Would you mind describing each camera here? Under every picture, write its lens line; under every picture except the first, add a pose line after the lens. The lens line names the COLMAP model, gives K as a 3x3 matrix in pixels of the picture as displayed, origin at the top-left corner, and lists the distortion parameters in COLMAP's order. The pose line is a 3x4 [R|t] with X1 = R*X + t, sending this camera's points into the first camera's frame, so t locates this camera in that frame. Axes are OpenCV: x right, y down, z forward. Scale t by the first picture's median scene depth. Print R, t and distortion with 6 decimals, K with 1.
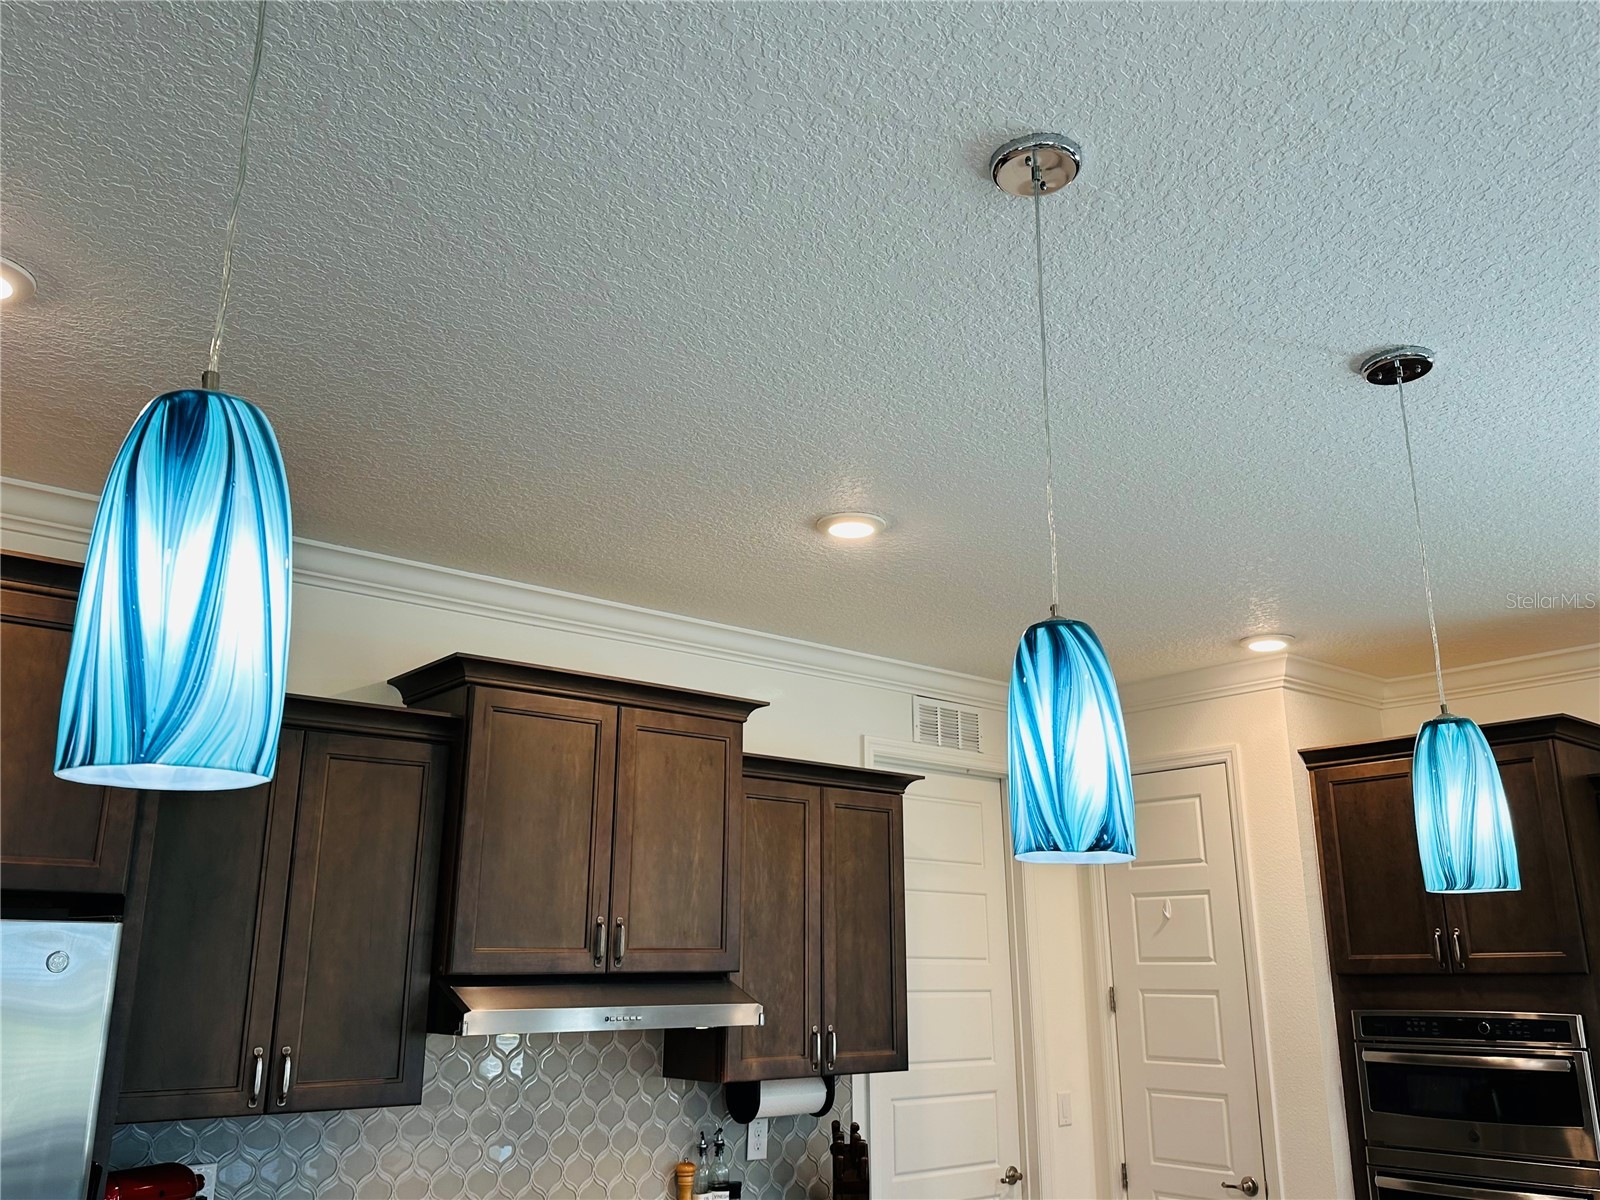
lens RADIAL K [[1298.1, 0, 800.0], [0, 1298.1, 600.0], [0, 0, 1]] dist [-0.000335, -0.002807]
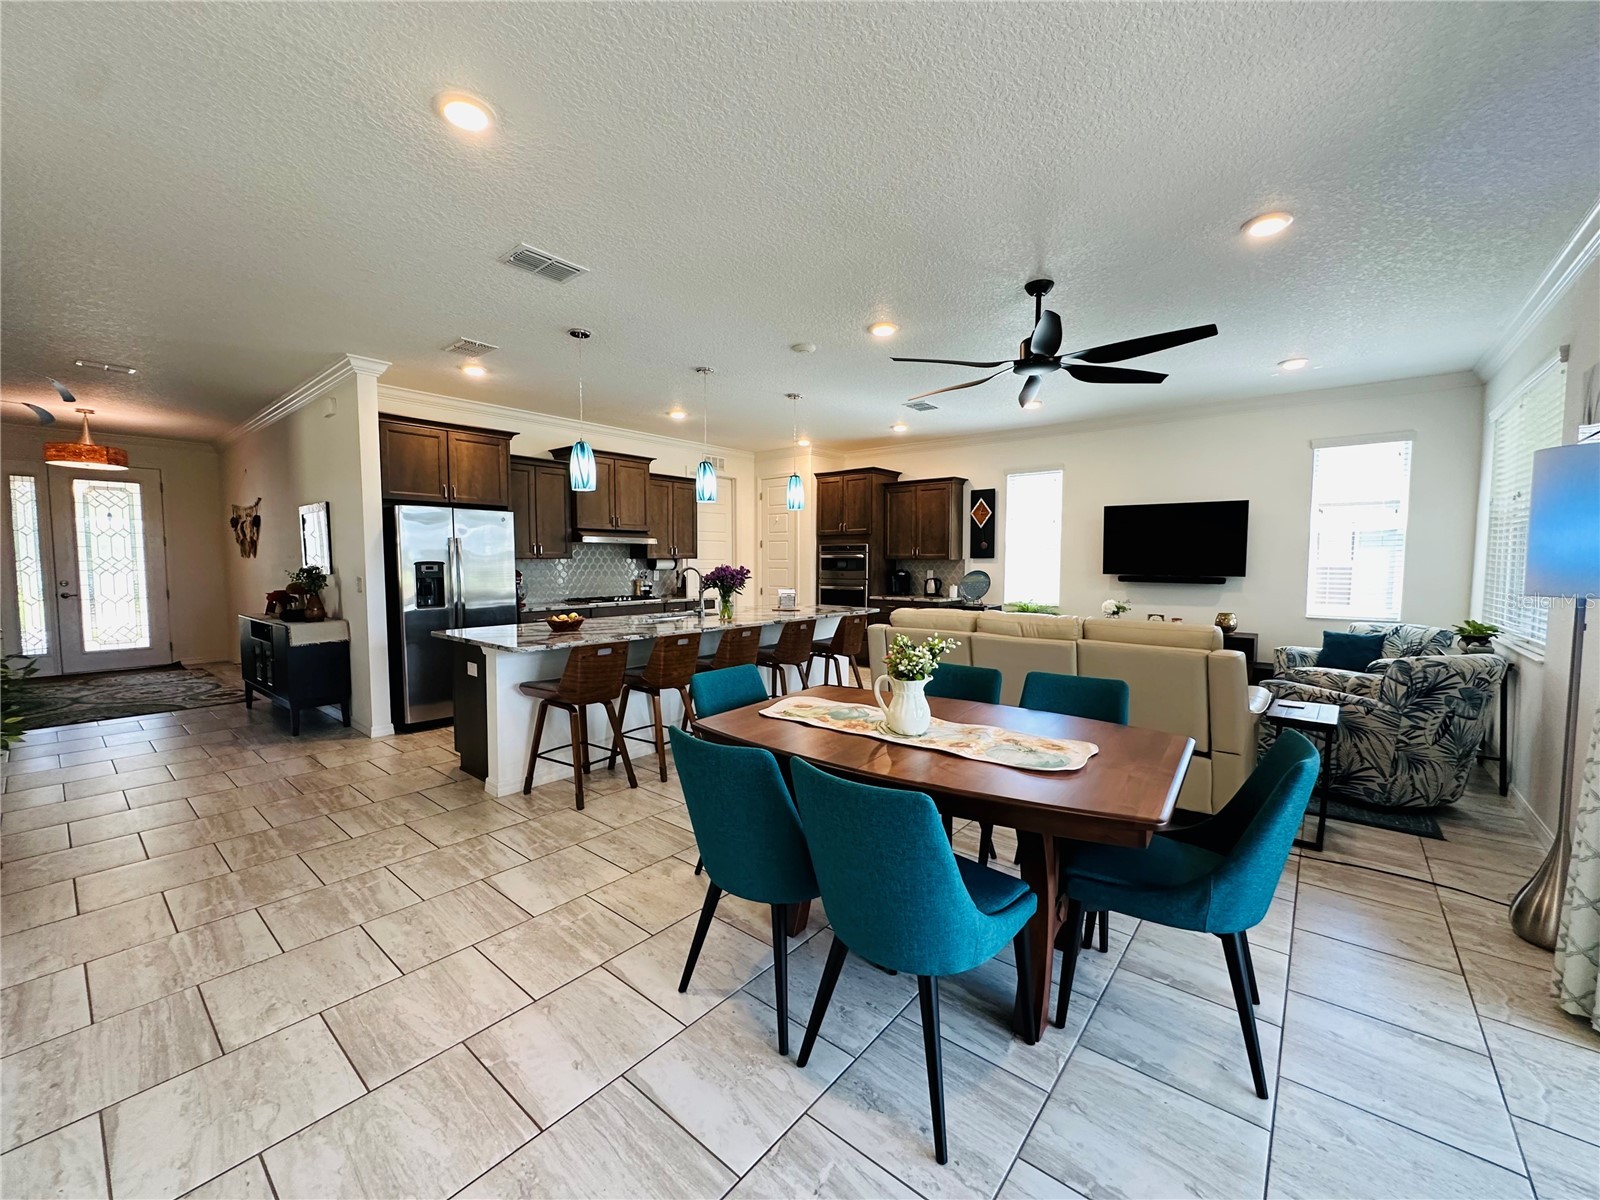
lens RADIAL K [[640.4, 0, 800.0], [0, 640.4, 600.0], [0, 0, 1]] dist [0.000924, 0.000227]
pose [[0.983244, -0.013999, 0.181754, 0.039156], [-0.048386, 0.941240, 0.334253, -0.164251], [-0.175753, -0.337447, 0.924792, -0.840526]]
